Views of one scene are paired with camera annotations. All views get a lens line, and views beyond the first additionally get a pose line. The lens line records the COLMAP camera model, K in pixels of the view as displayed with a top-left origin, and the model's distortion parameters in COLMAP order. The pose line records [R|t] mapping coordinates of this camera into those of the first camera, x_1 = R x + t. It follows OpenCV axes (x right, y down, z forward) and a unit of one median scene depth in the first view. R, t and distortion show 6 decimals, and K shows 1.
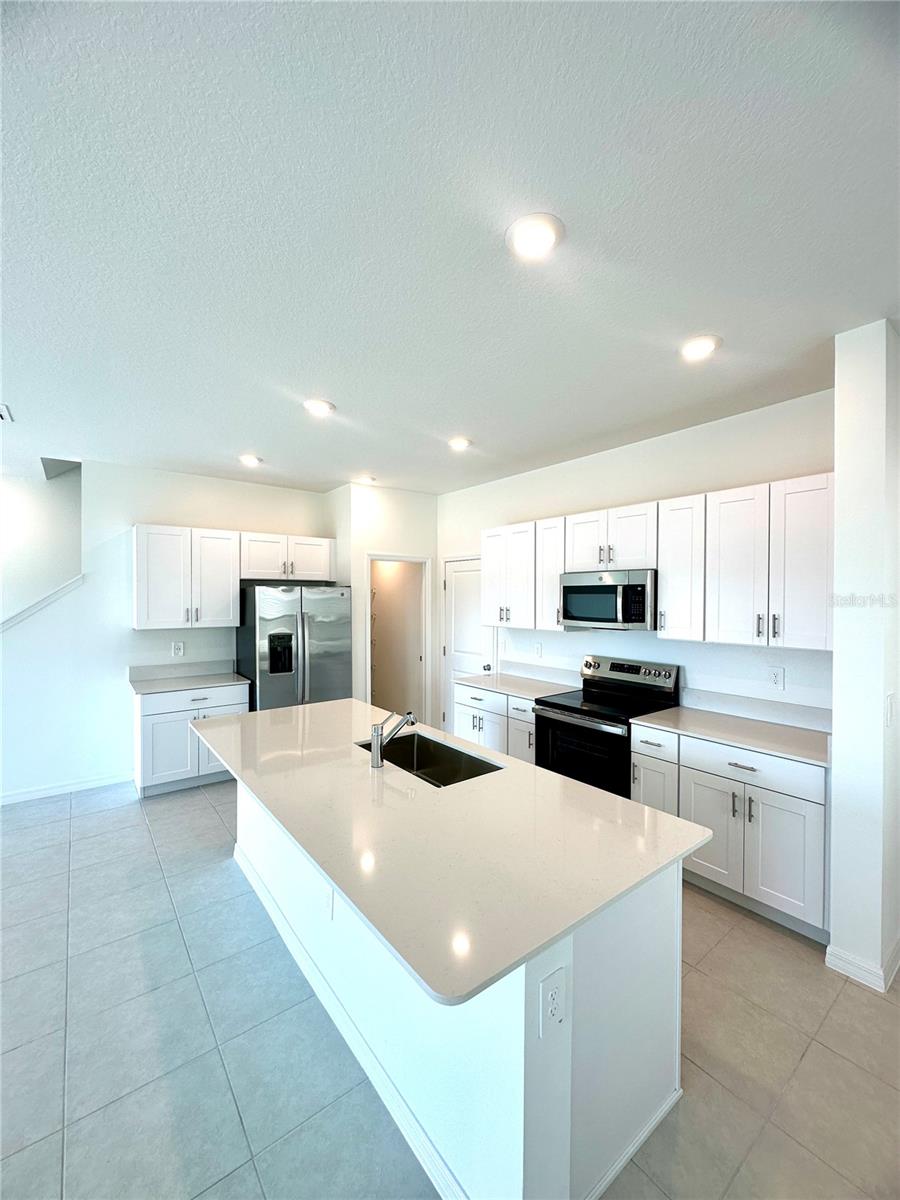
lens RADIAL K [[483.3, 0, 453.4], [0, 483.3, 600.9], [0, 0, 1]] dist [-0.001300, -0.000029]
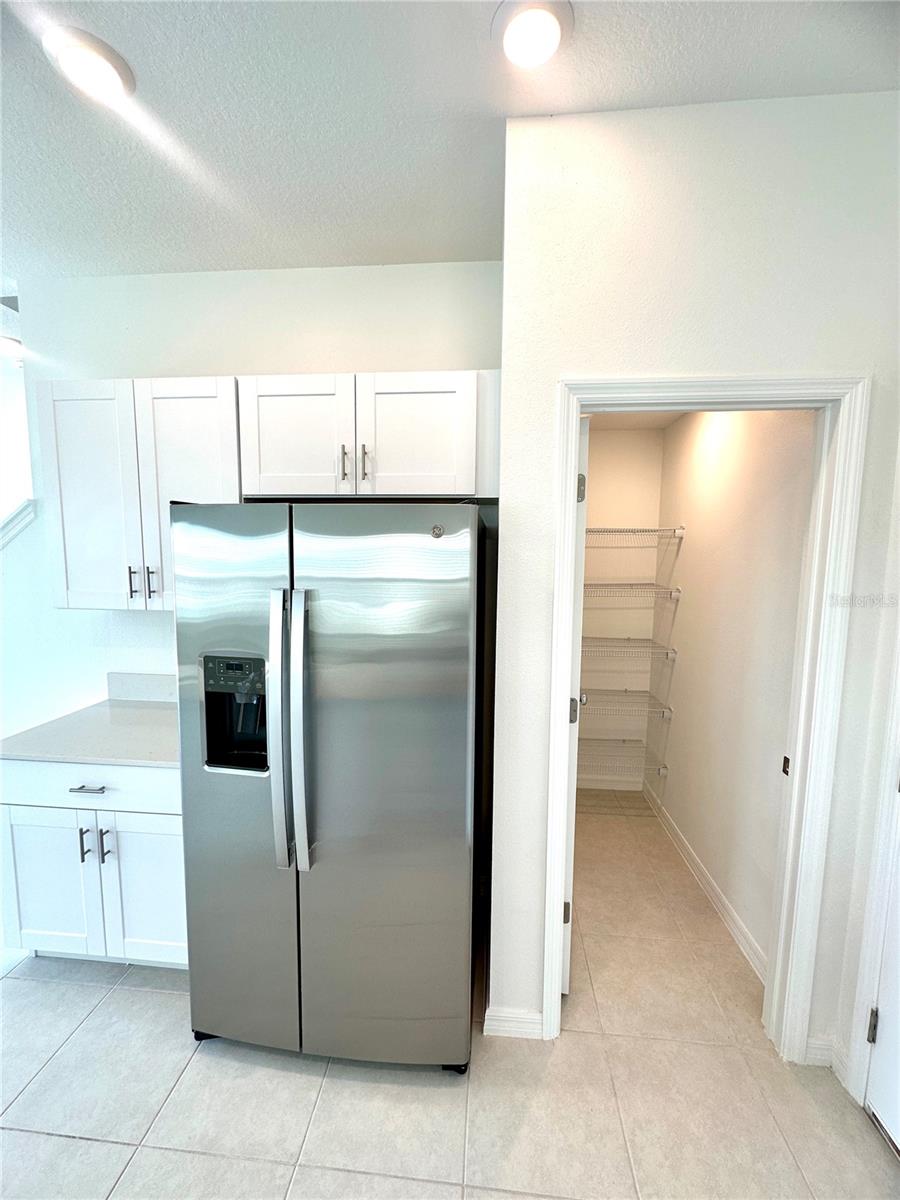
lens RADIAL K [[483.3, 0, 455.9], [0, 483.3, 601.6], [0, 0, 1]] dist [-0.001300, -0.000029]
pose [[0.728366, 0.081571, -0.680315, -0.025688], [-0.013572, 0.994411, 0.104701, -0.002477], [0.685054, -0.067027, 0.725402, 0.726933]]
